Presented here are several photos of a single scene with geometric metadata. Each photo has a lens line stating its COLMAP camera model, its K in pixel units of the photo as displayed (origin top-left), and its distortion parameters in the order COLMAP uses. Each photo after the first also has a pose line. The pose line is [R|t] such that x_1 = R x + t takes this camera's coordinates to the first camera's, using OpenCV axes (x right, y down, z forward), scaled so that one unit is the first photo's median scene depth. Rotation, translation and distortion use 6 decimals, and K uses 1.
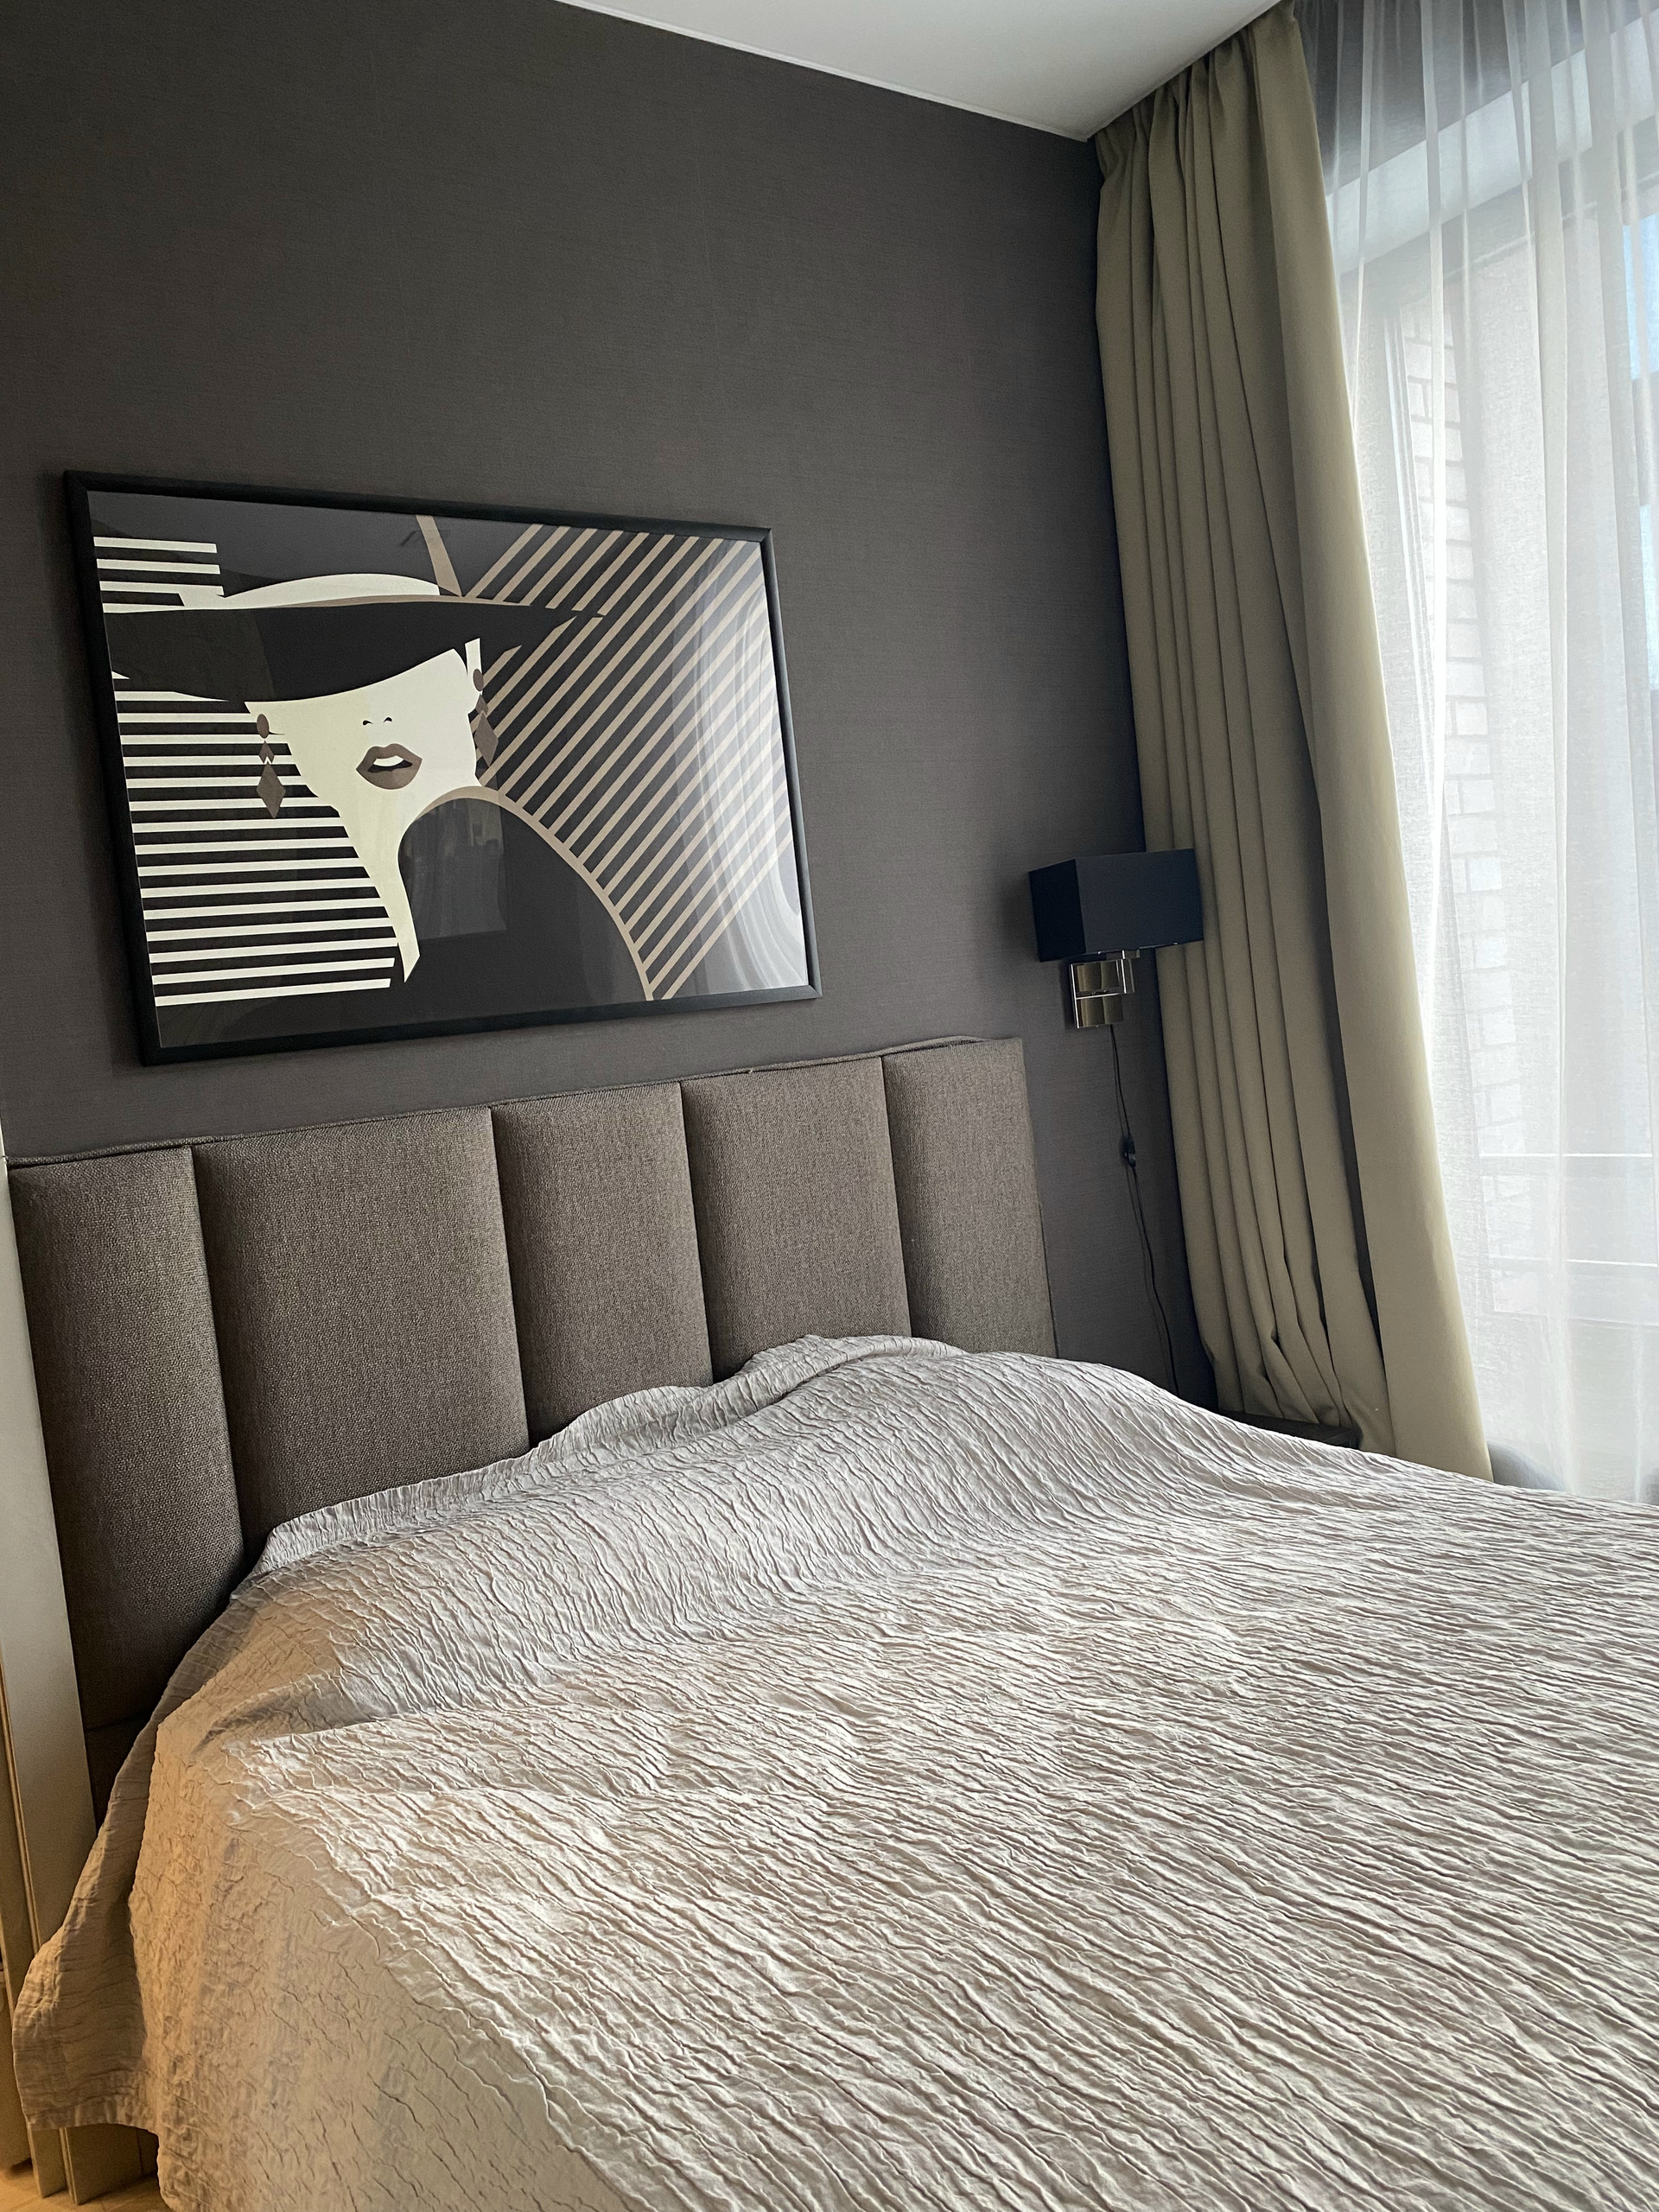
lens RADIAL K [[1691.5, 0, 761.2], [0, 1691.5, 1120.9], [0, 0, 1]] dist [0.035838, -0.055083]
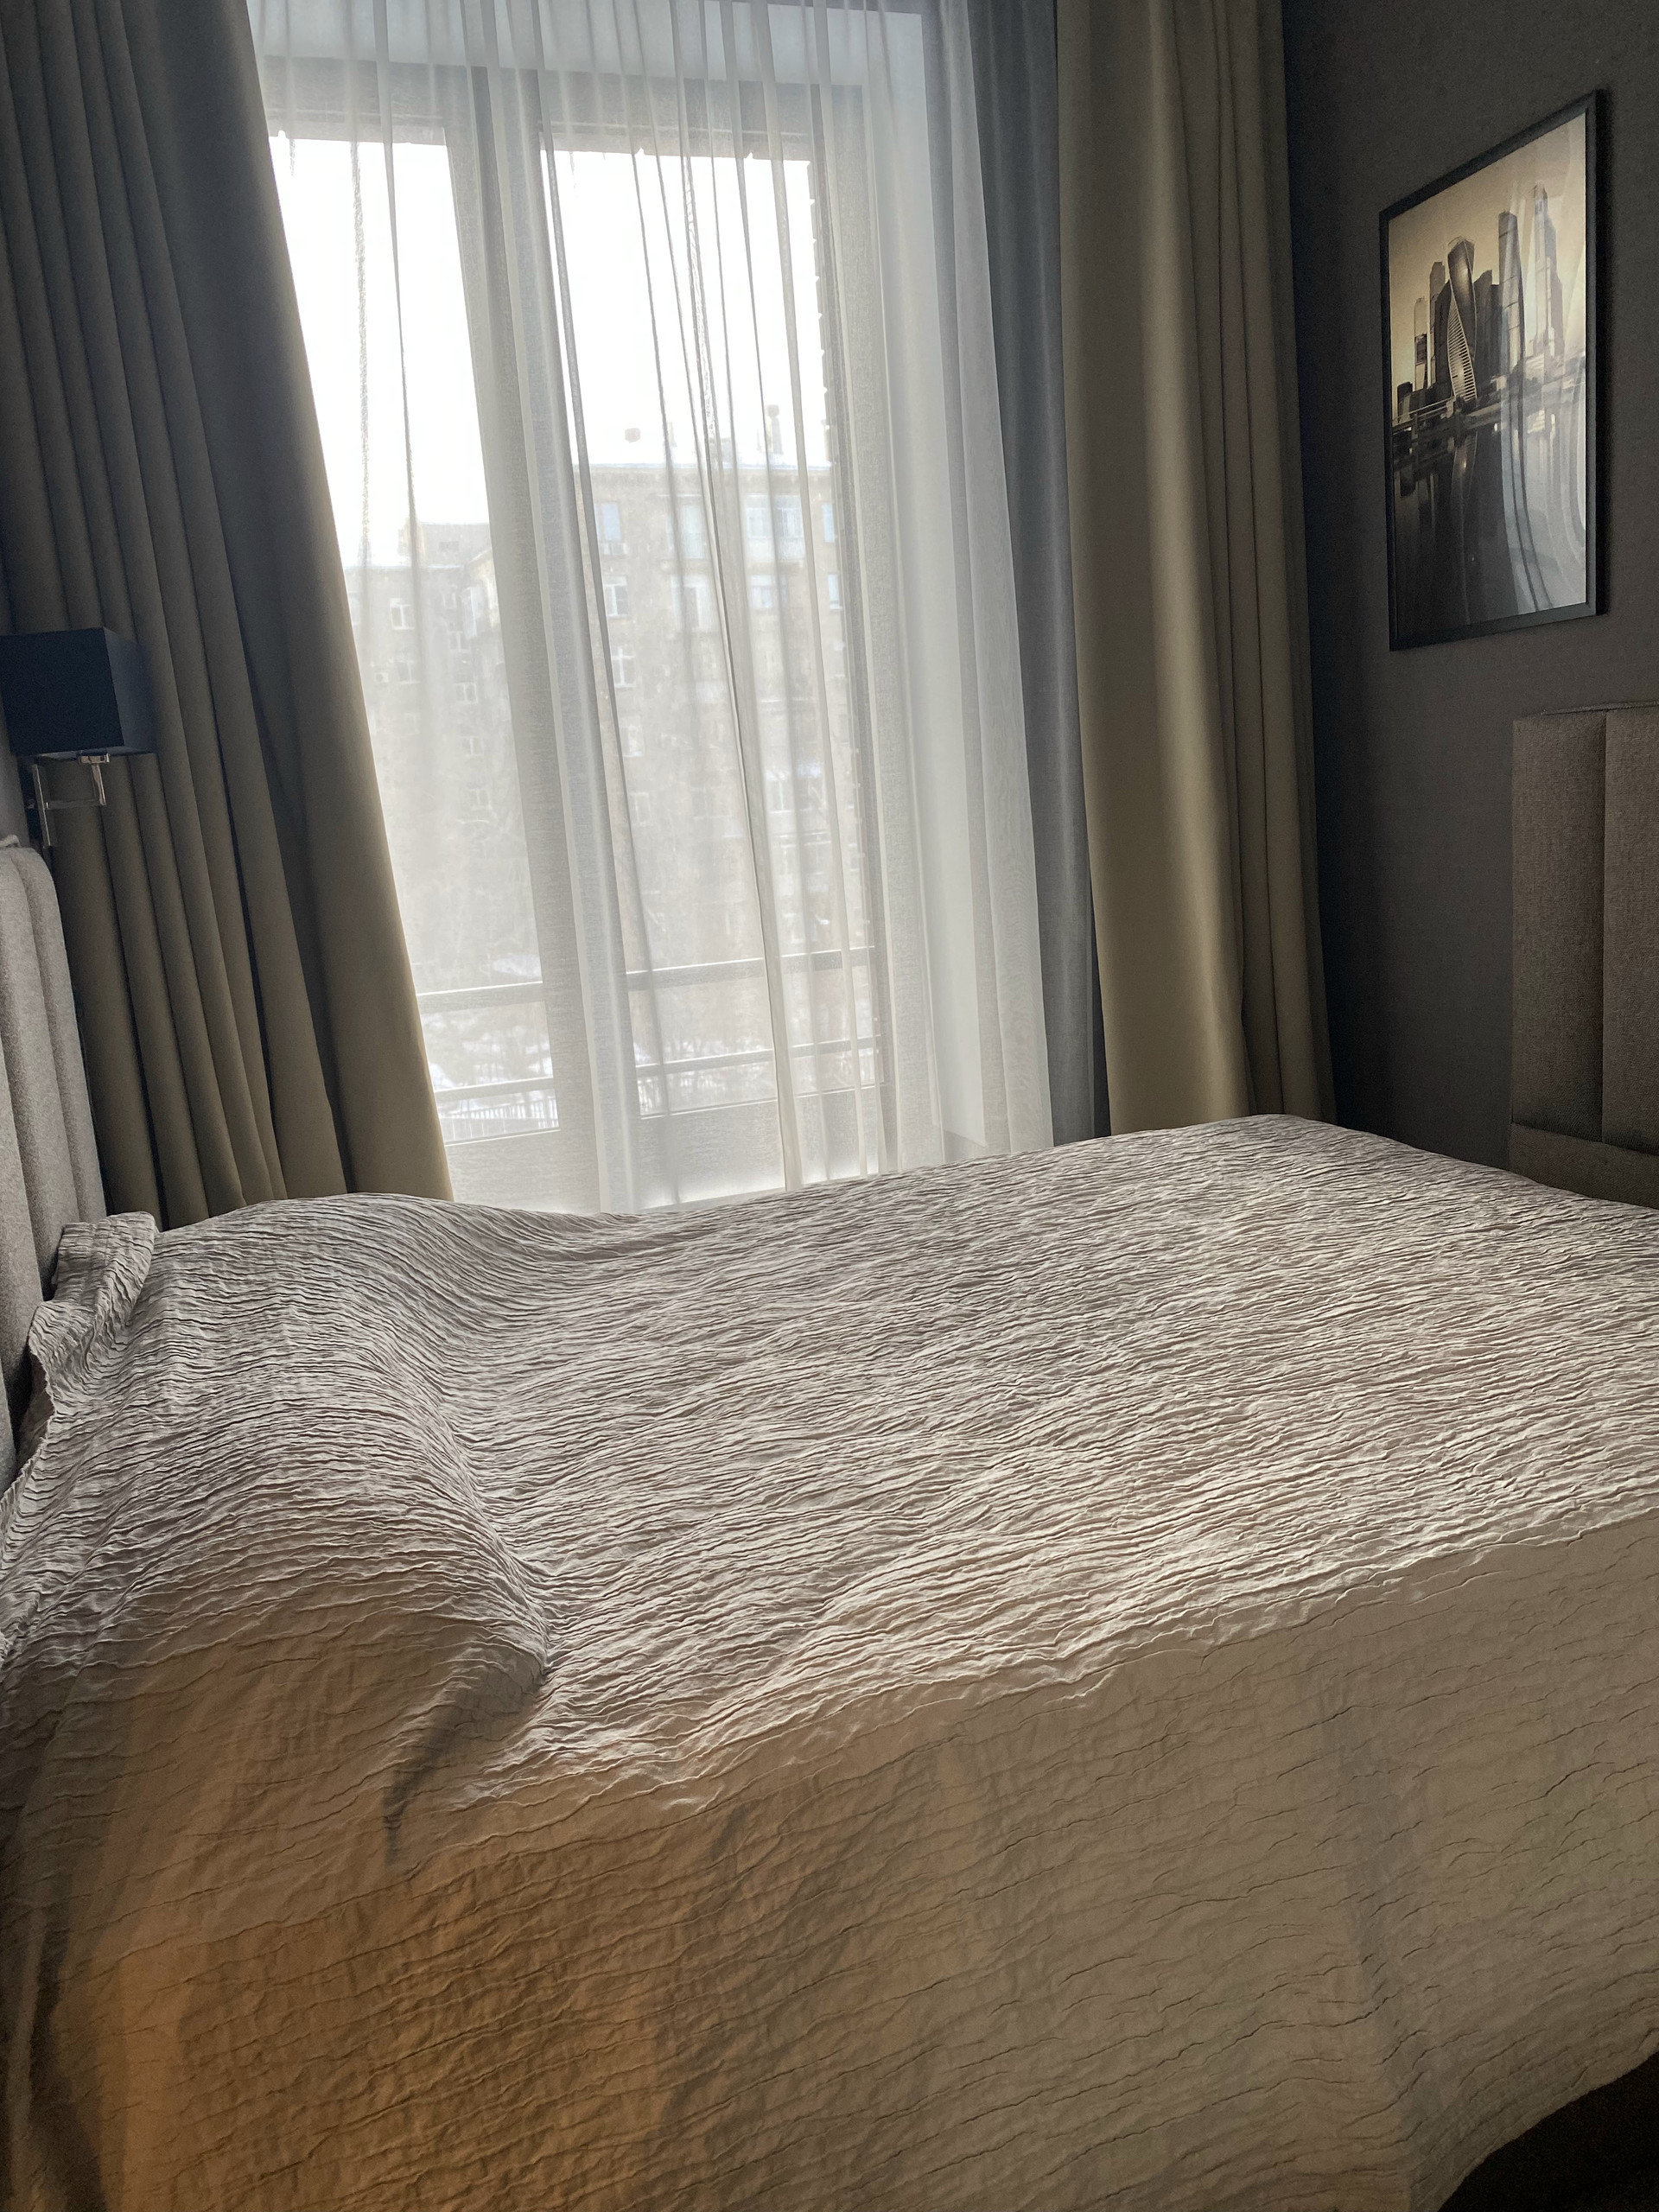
lens RADIAL K [[1691.5, 0, 793.4], [0, 1691.5, 1127.6], [0, 0, 1]] dist [0.035838, -0.055083]
pose [[0.283958, -0.091807, 0.954431, -0.875062], [0.106818, 0.992238, 0.063664, 0.105068], [-0.952868, 0.083873, 0.291560, 0.714719]]
